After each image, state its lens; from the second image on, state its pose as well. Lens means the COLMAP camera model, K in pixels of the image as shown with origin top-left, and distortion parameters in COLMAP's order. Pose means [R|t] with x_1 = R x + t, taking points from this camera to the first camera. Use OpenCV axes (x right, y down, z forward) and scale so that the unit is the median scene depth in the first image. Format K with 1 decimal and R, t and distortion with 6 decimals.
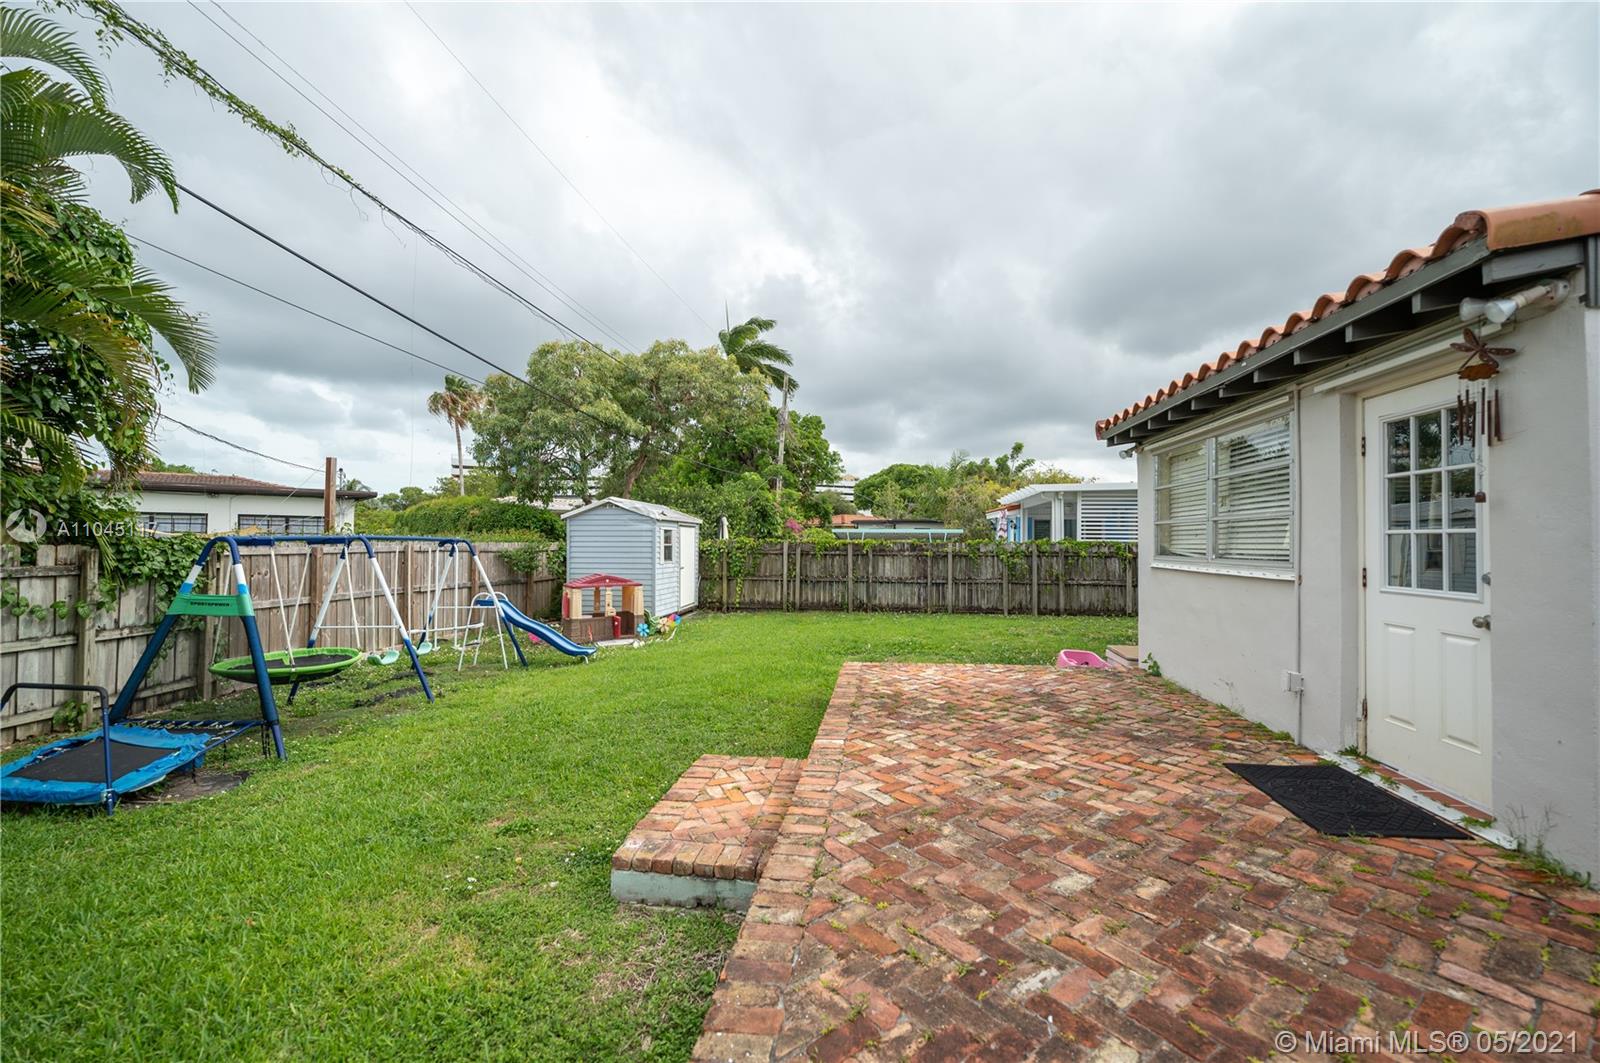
lens RADIAL K [[633.4, 0, 802.7], [0, 633.4, 533.4], [0, 0, 1]] dist [-0.001783, 0.000100]
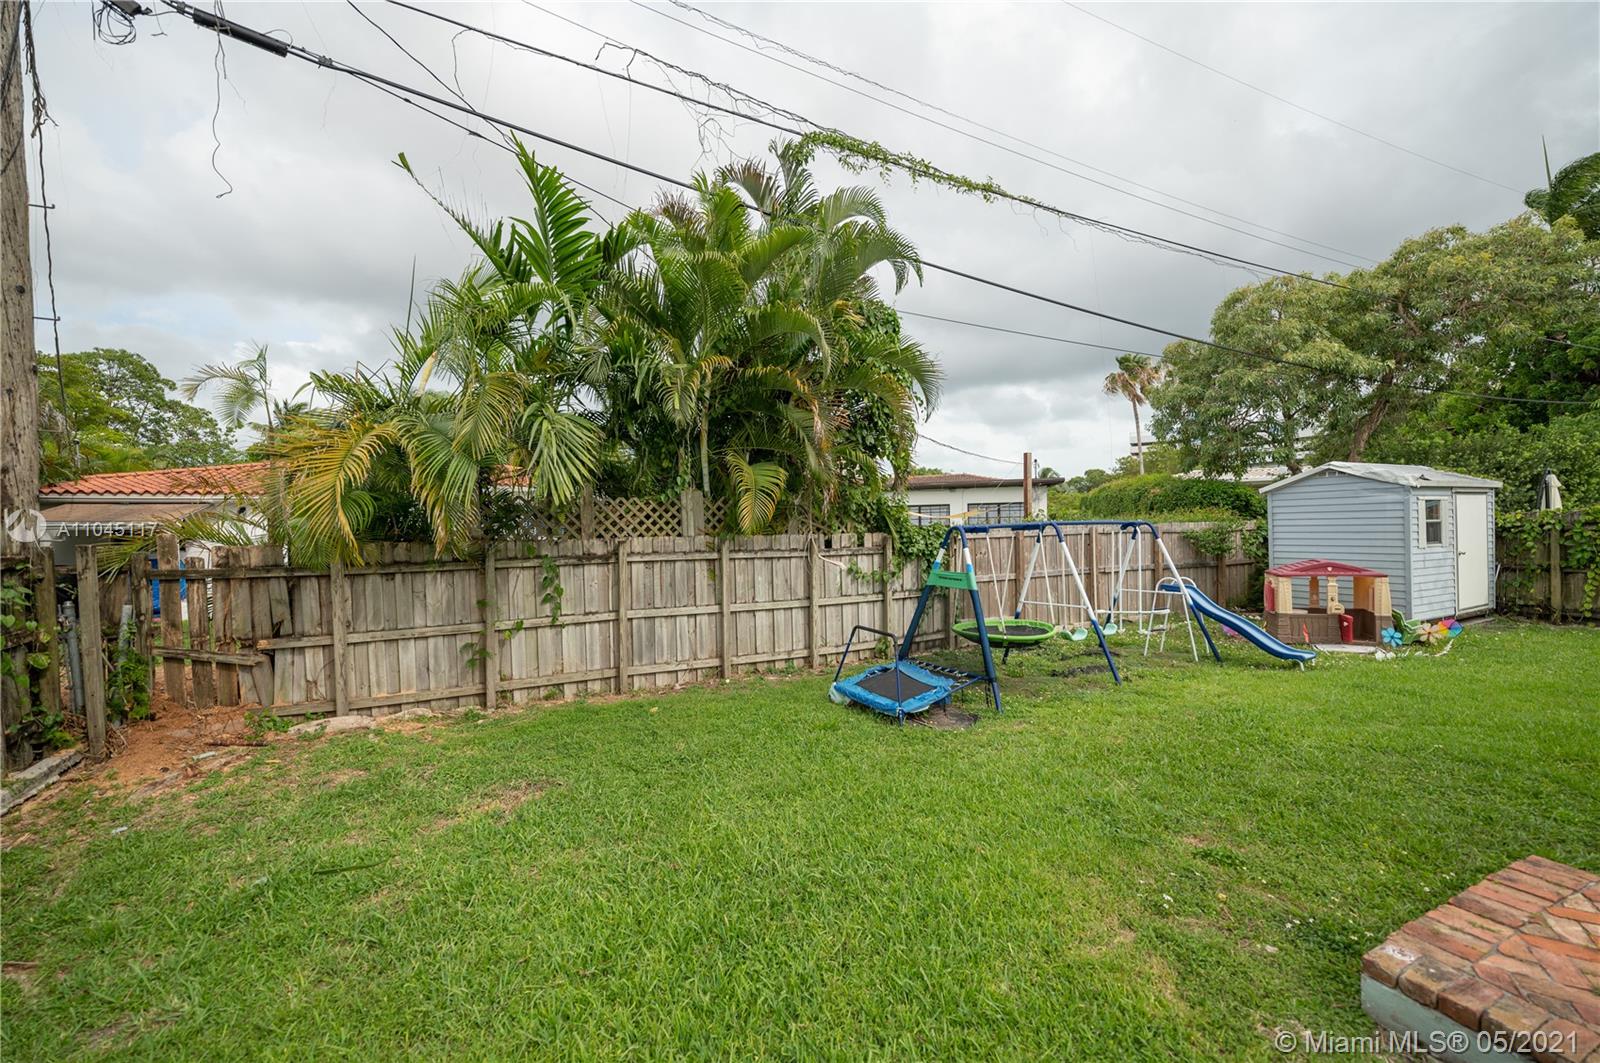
lens RADIAL K [[633.4, 0, 799.1], [0, 633.4, 528.4], [0, 0, 1]] dist [-0.001783, 0.000100]
pose [[0.547575, -0.011449, -0.836678, -0.019217], [0.034819, 0.999352, 0.009112, -0.011239], [0.836032, -0.034122, 0.547619, 0.030368]]
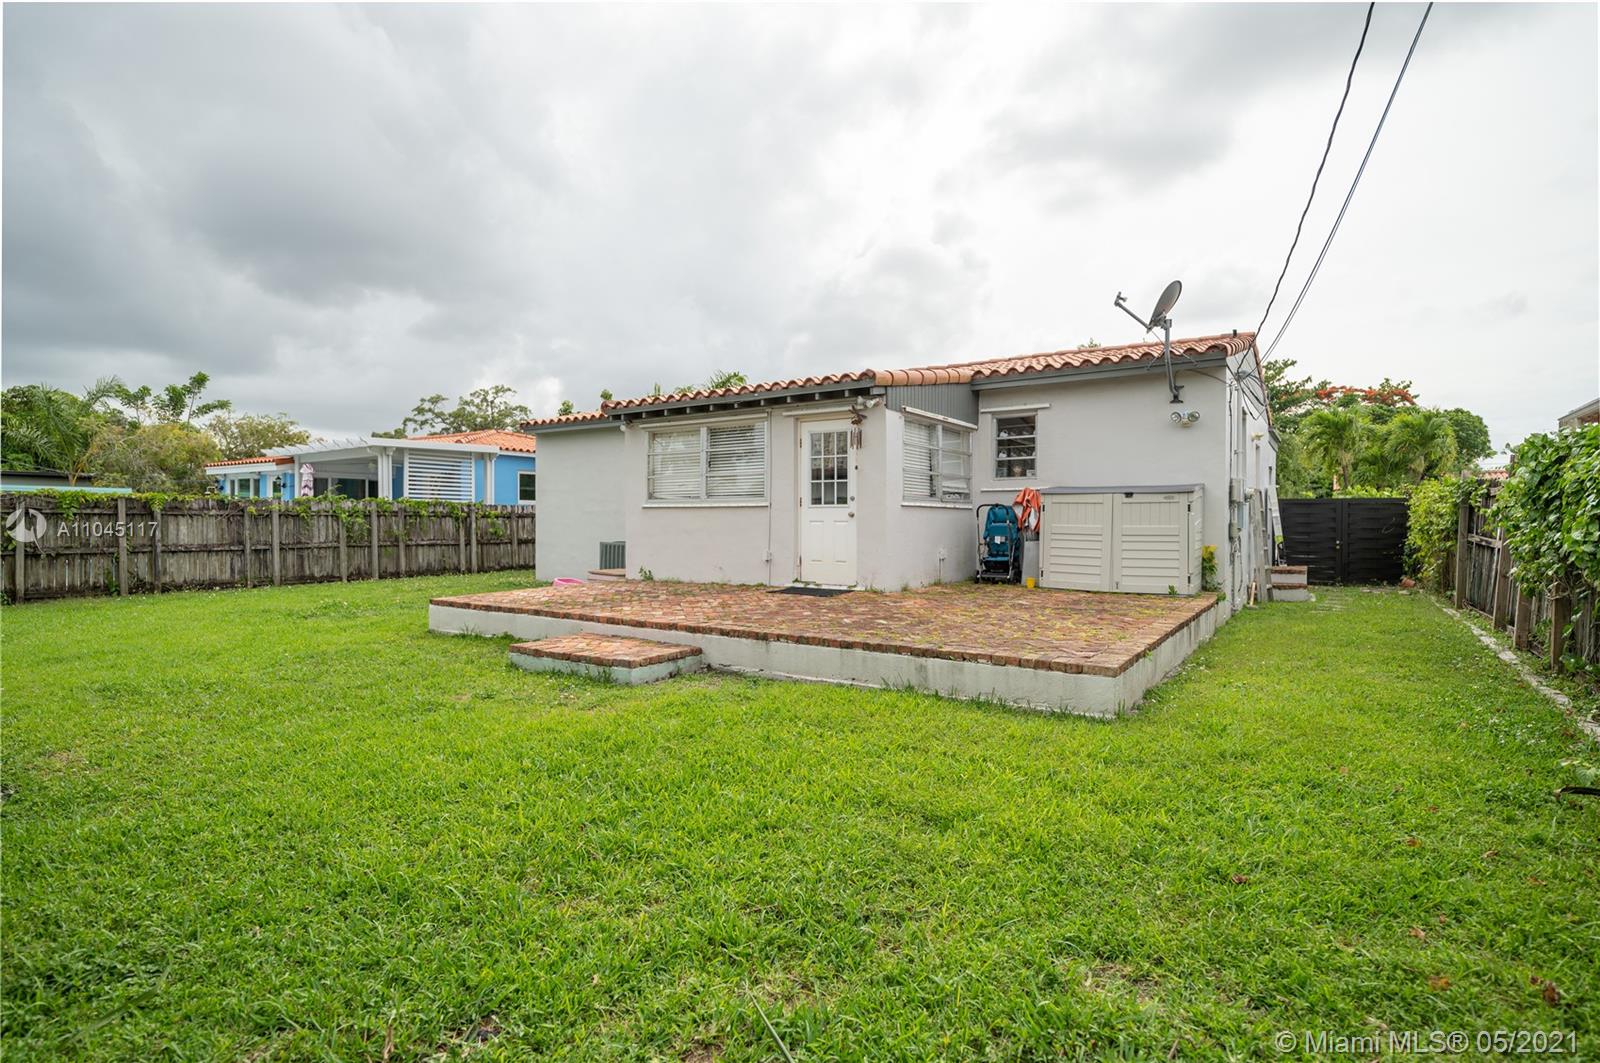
lens RADIAL K [[774.8, 0, 793.3], [0, 774.8, 544.6], [0, 0, 1]] dist [0.000273, -0.000116]
pose [[0.451930, -0.033806, 0.891412, -0.986809], [-0.009821, 0.999033, 0.042866, 0.064364], [-0.891999, -0.028127, 0.451161, -0.136984]]
